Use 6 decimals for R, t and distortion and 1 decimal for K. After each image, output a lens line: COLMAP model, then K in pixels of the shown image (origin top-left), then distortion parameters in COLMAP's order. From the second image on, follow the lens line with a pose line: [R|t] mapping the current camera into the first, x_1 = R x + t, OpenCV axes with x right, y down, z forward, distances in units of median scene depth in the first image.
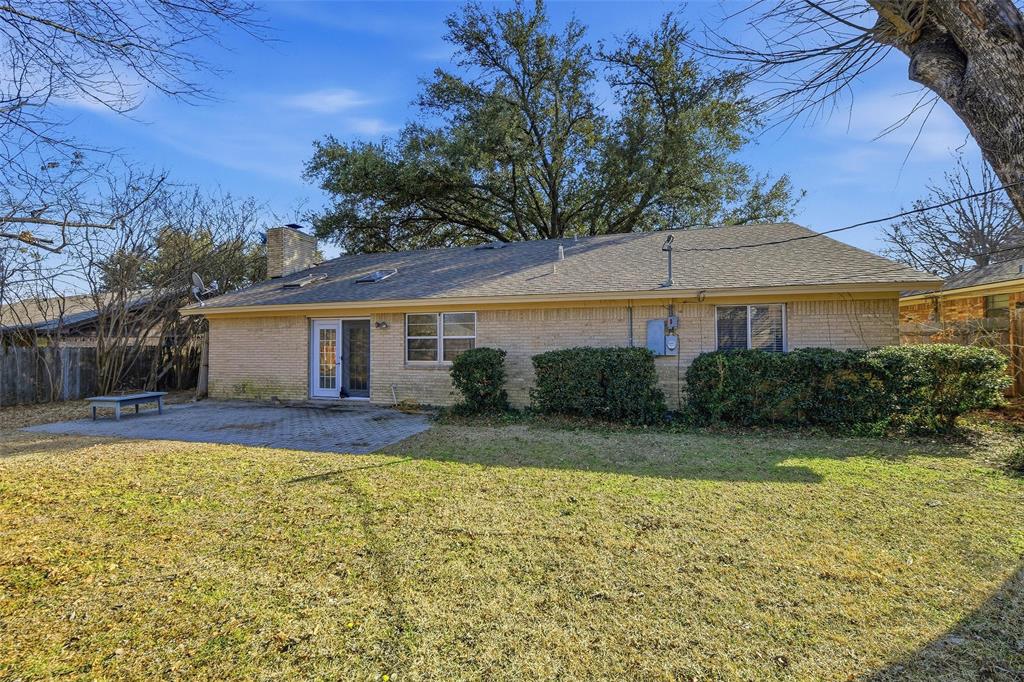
lens RADIAL K [[412.8, 0, 512.0], [0, 412.8, 341.0], [0, 0, 1]] dist [-0.002861, -0.000275]
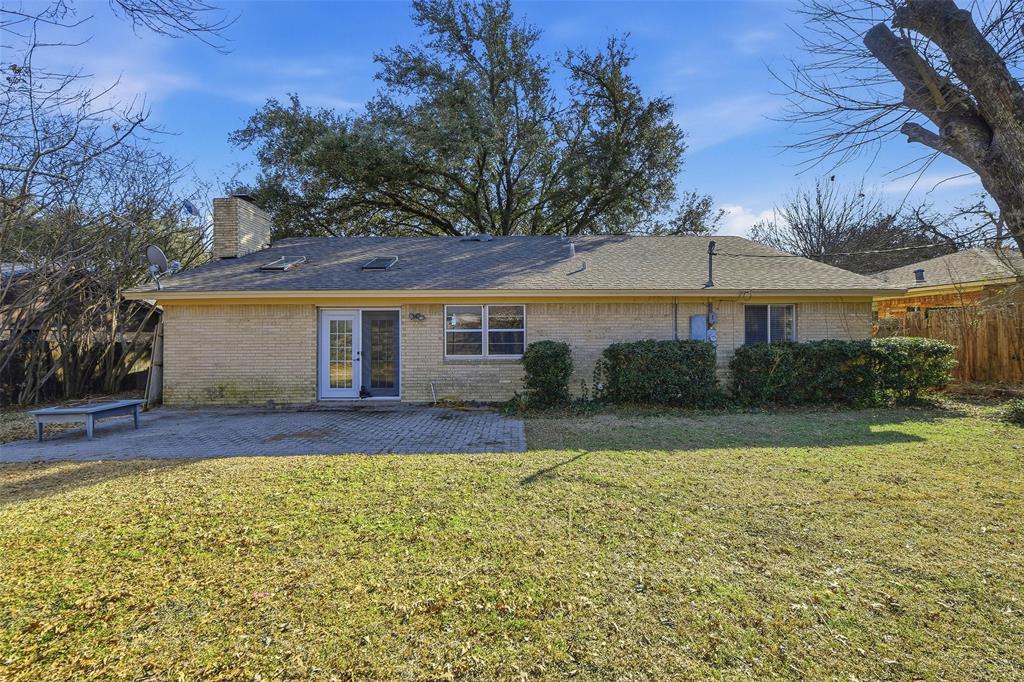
lens RADIAL K [[412.8, 0, 512.0], [0, 412.8, 341.0], [0, 0, 1]] dist [-0.002861, -0.000275]
pose [[0.955943, -0.001819, 0.293546, -0.385285], [-0.000971, 0.999956, 0.009359, 0.006655], [-0.293550, -0.009232, 0.955899, 0.059911]]
